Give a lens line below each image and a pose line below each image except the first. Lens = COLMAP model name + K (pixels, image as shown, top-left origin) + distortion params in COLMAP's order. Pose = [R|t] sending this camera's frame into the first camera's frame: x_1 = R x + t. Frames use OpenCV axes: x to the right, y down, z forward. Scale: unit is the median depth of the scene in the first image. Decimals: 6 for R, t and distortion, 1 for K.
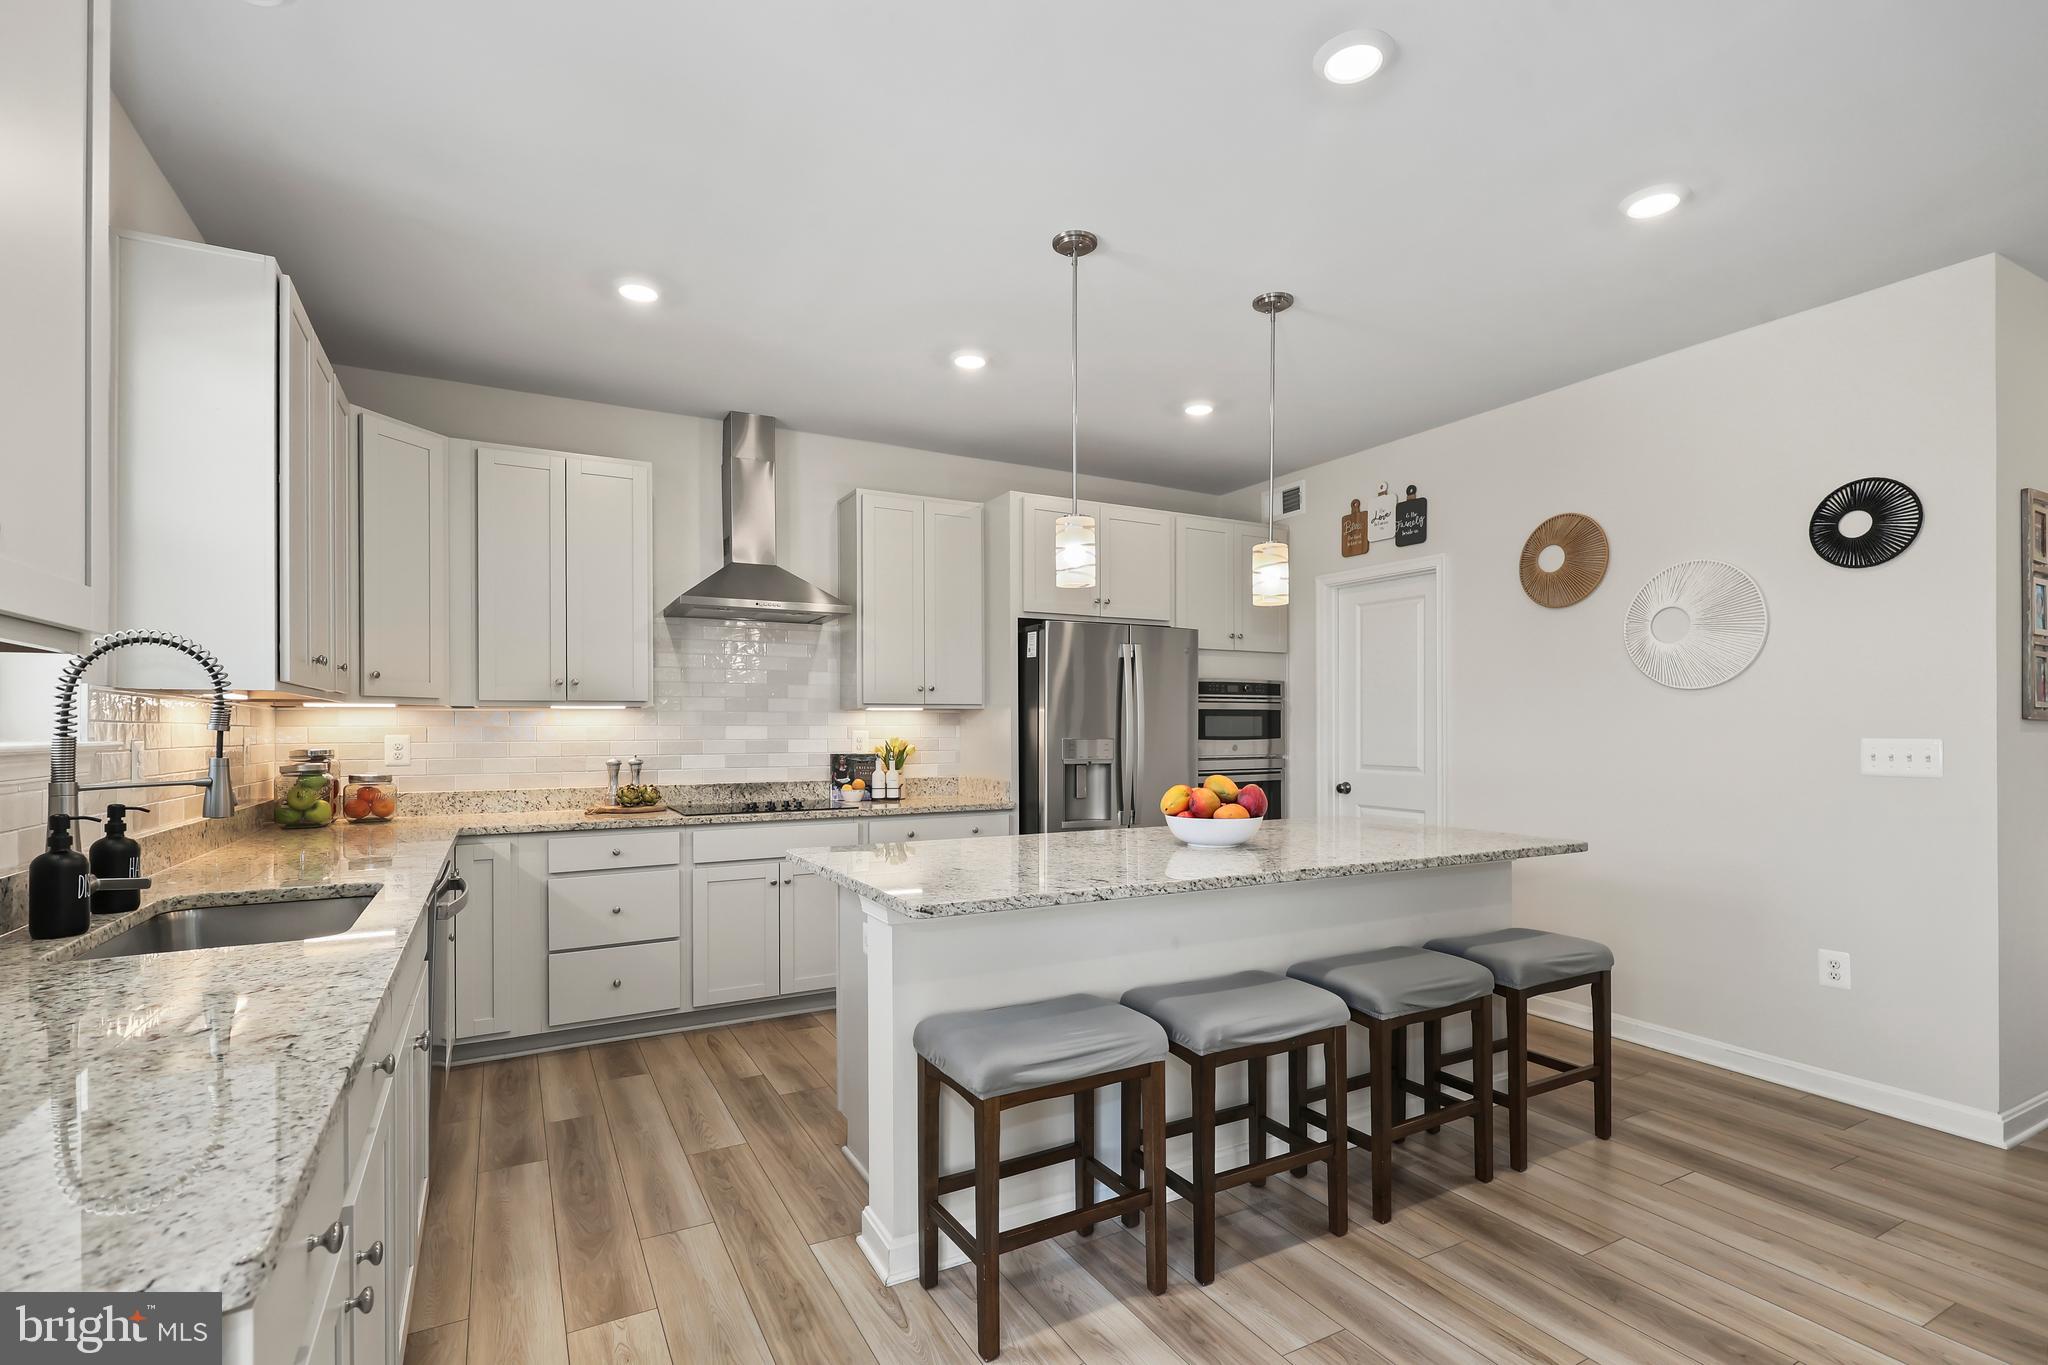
lens RADIAL K [[945.1, 0, 1018.3], [0, 945.1, 729.9], [0, 0, 1]] dist [0.002511, 0.000172]
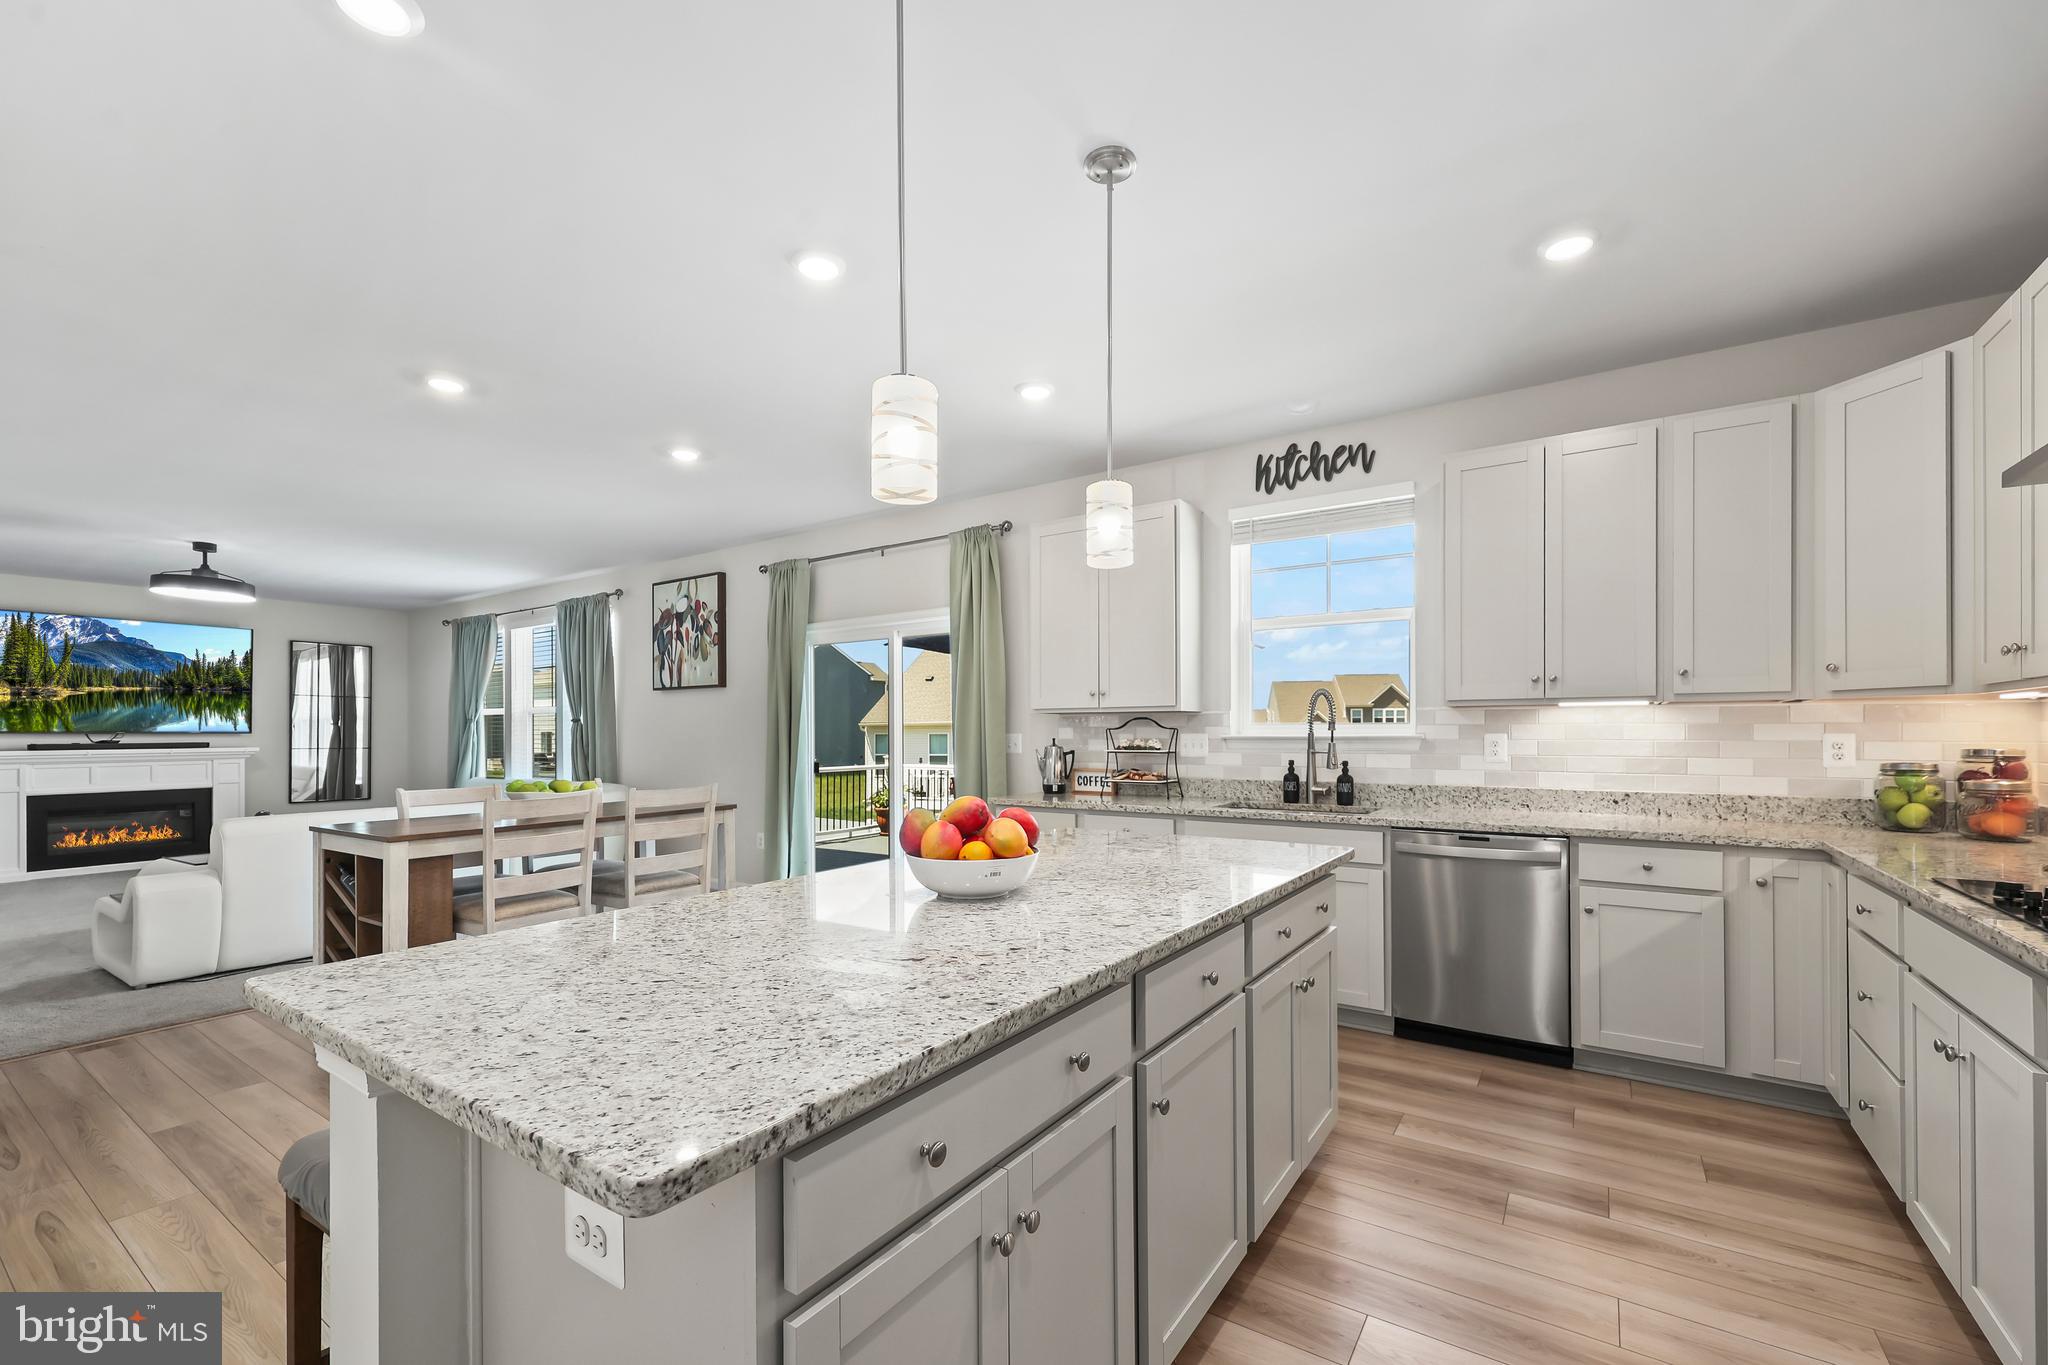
lens RADIAL K [[839.2, 0, 1037.0], [0, 839.2, 717.8], [0, 0, 1]] dist [-0.000247, -0.000259]
pose [[-0.886646, 0.007414, -0.462390, 0.302689], [0.012474, 0.999891, -0.007888, -0.010415], [0.462281, -0.012762, -0.886641, 1.028269]]
